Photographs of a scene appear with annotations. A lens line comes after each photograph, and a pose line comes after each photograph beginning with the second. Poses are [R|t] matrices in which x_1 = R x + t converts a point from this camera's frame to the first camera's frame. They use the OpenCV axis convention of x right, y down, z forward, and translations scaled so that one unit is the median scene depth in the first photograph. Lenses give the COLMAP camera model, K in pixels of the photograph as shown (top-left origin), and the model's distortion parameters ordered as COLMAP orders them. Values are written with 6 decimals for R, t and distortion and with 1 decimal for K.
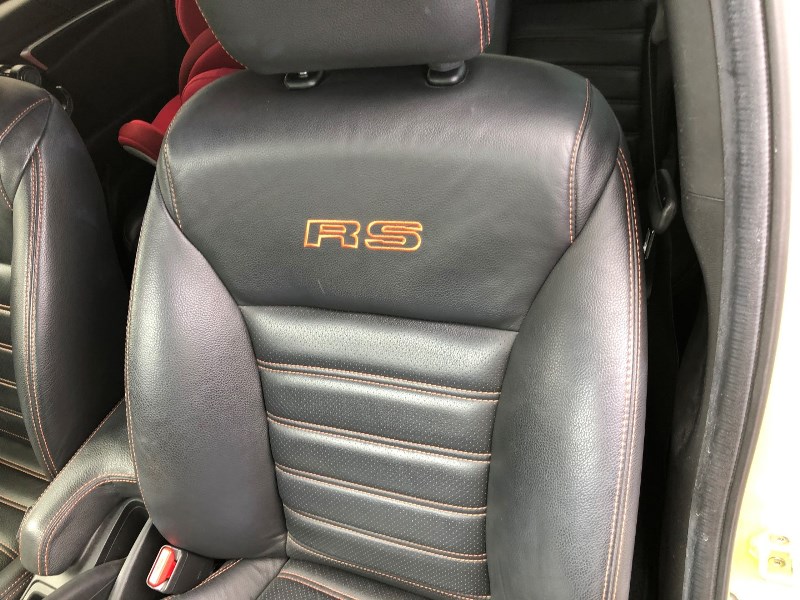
lens RADIAL K [[667.8, 0, 403.6], [0, 667.8, 291.5], [0, 0, 1]] dist [0.038930, -0.044285]
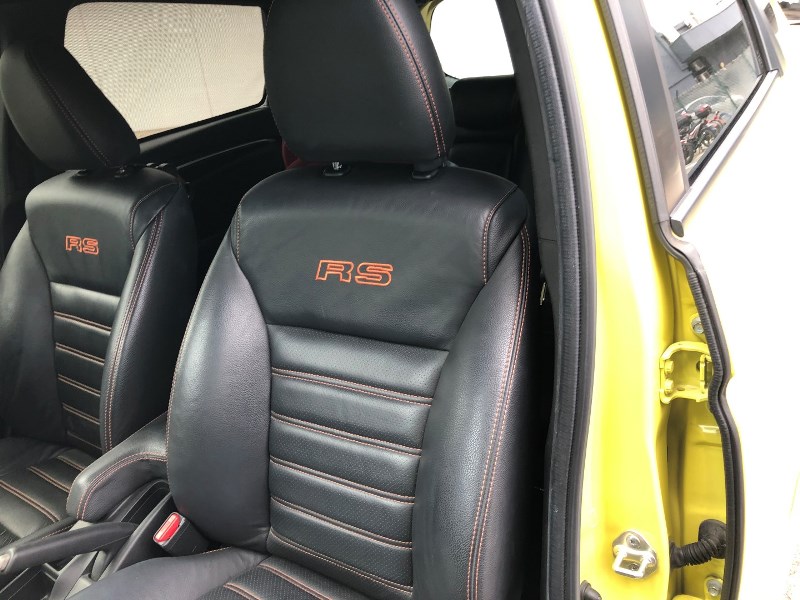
lens RADIAL K [[667.8, 0, 410.7], [0, 667.8, 287.1], [0, 0, 1]] dist [0.038930, -0.044285]
pose [[0.981093, 0.122736, -0.149638, 0.271380], [-0.158723, 0.952676, -0.259259, 0.292000], [0.110736, 0.278108, 0.954145, -0.337451]]
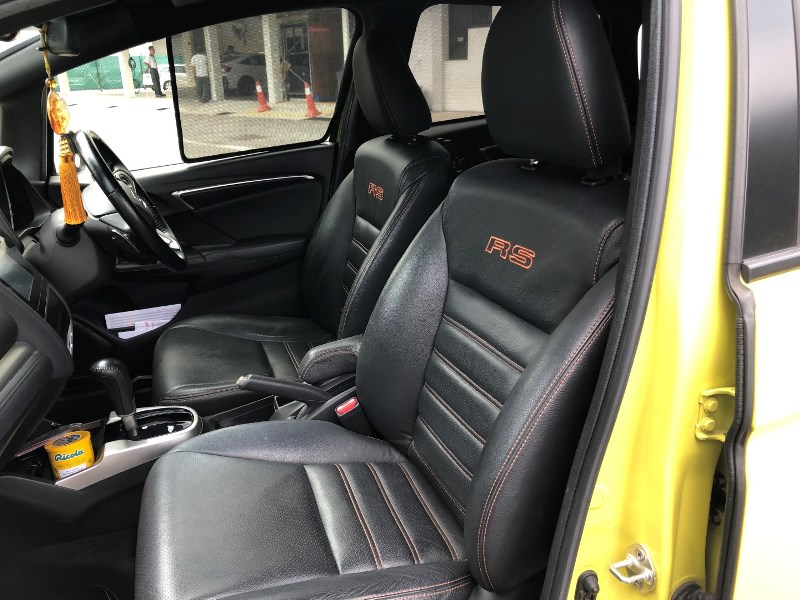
lens RADIAL K [[667.8, 0, 394.7], [0, 667.8, 287.0], [0, 0, 1]] dist [0.038930, -0.044285]
pose [[0.686566, 0.373380, -0.623871, 0.811114], [-0.513071, 0.856778, -0.051859, 0.223468], [0.515155, 0.355695, 0.779805, -0.424833]]
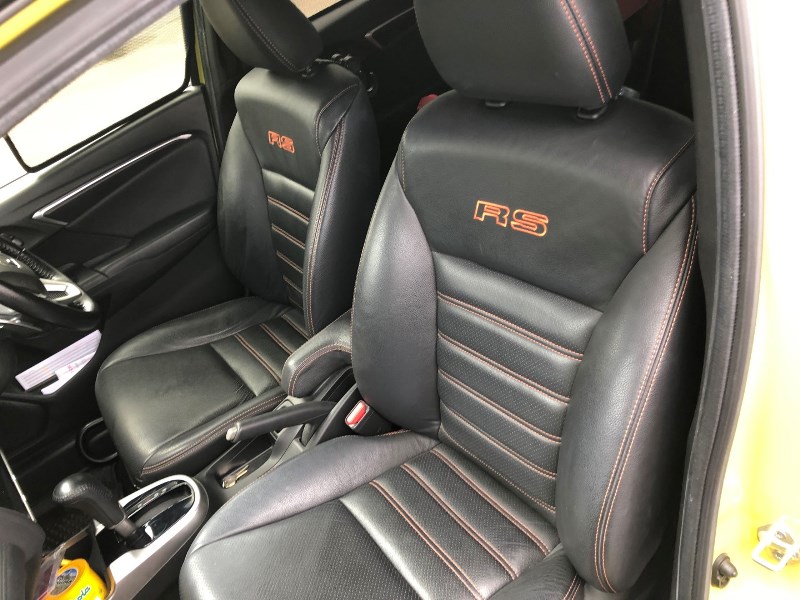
lens RADIAL K [[667.8, 0, 400.4], [0, 667.8, 289.9], [0, 0, 1]] dist [0.038930, -0.044285]
pose [[0.876120, 0.231880, -0.422665, 0.356599], [-0.206423, 0.972729, 0.105770, -0.038987], [0.435665, -0.005420, 0.900093, -0.349458]]
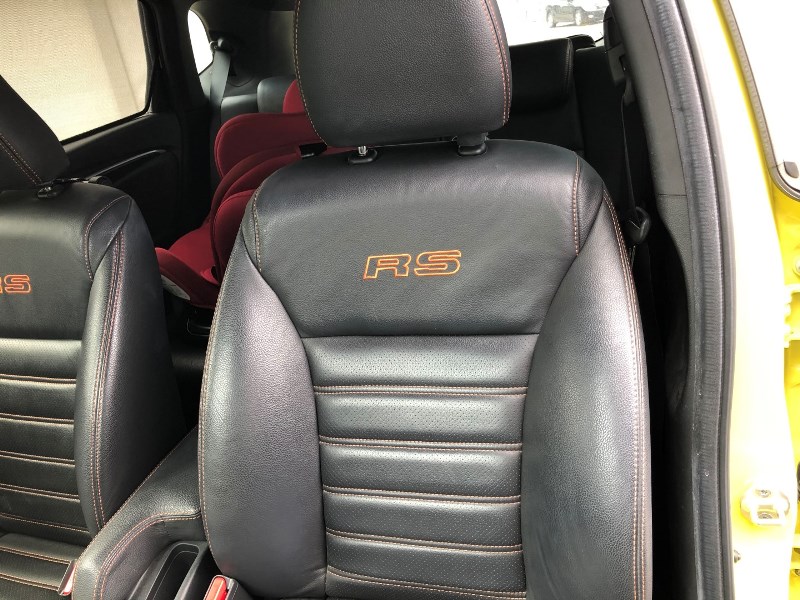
lens RADIAL K [[667.8, 0, 399.9], [0, 667.8, 297.0], [0, 0, 1]] dist [0.038930, -0.044285]
pose [[0.995662, -0.009181, 0.092587, -0.203052], [0.034538, 0.960489, -0.276168, 0.325297], [-0.086393, 0.278168, 0.956639, -0.210503]]
